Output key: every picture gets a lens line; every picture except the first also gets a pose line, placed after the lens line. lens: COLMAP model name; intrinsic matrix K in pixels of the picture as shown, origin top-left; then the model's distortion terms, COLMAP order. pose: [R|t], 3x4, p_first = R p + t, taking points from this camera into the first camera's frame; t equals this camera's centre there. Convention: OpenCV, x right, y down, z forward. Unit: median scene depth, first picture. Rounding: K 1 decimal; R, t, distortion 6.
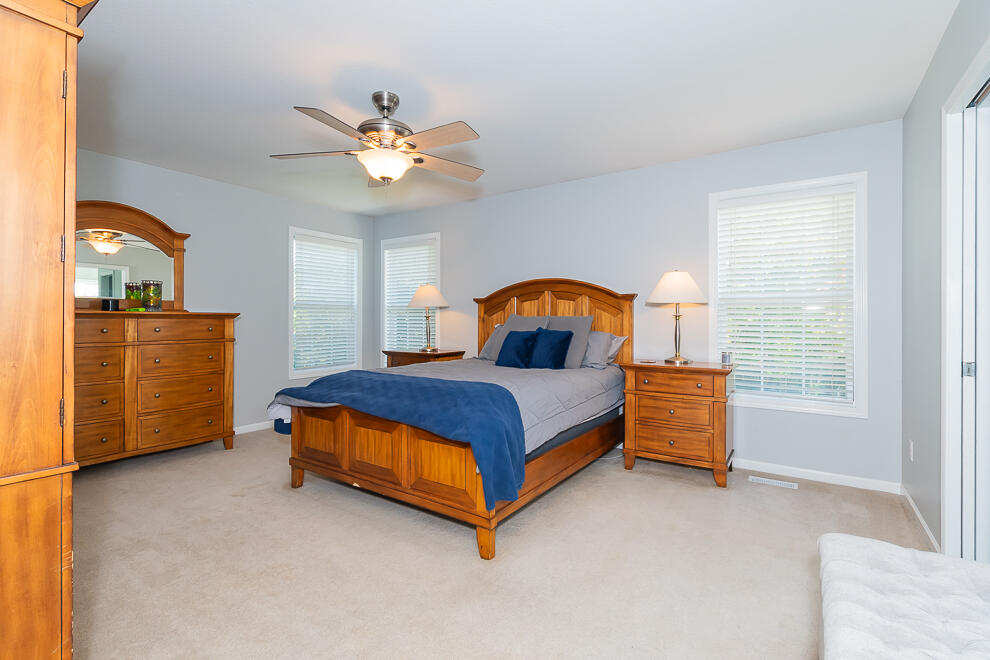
lens RADIAL K [[463.1, 0, 498.2], [0, 463.1, 322.7], [0, 0, 1]] dist [-0.002231, -0.000600]
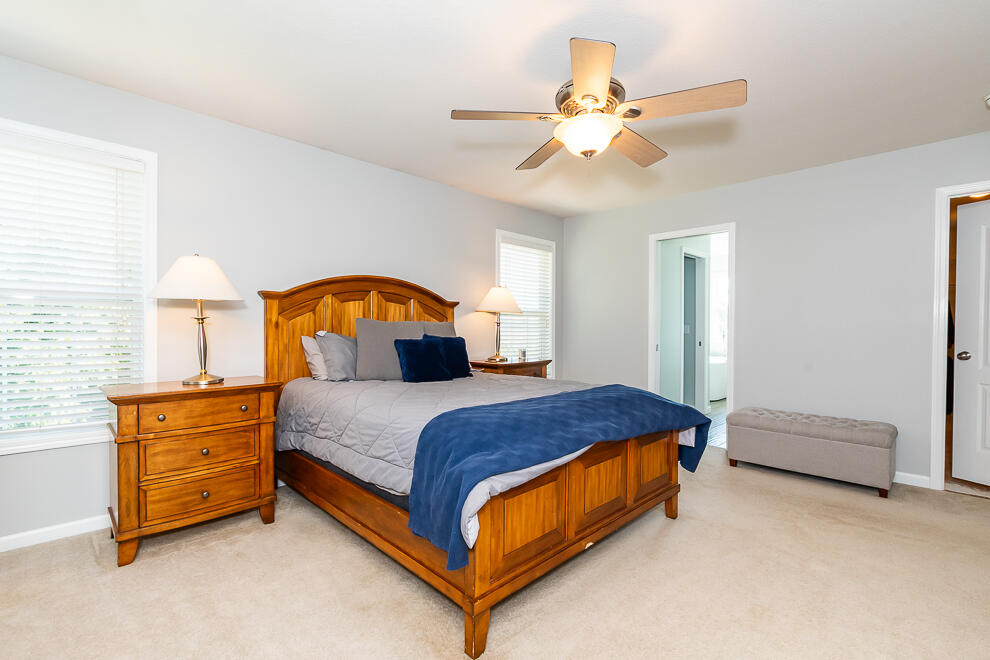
lens RADIAL K [[463.1, 0, 496.5], [0, 463.1, 332.6], [0, 0, 1]] dist [-0.002231, -0.000600]
pose [[0.162090, -0.016479, 0.986638, -0.815429], [-0.001058, 0.999857, 0.016873, -0.009074], [-0.986775, -0.003778, 0.162050, 0.776150]]
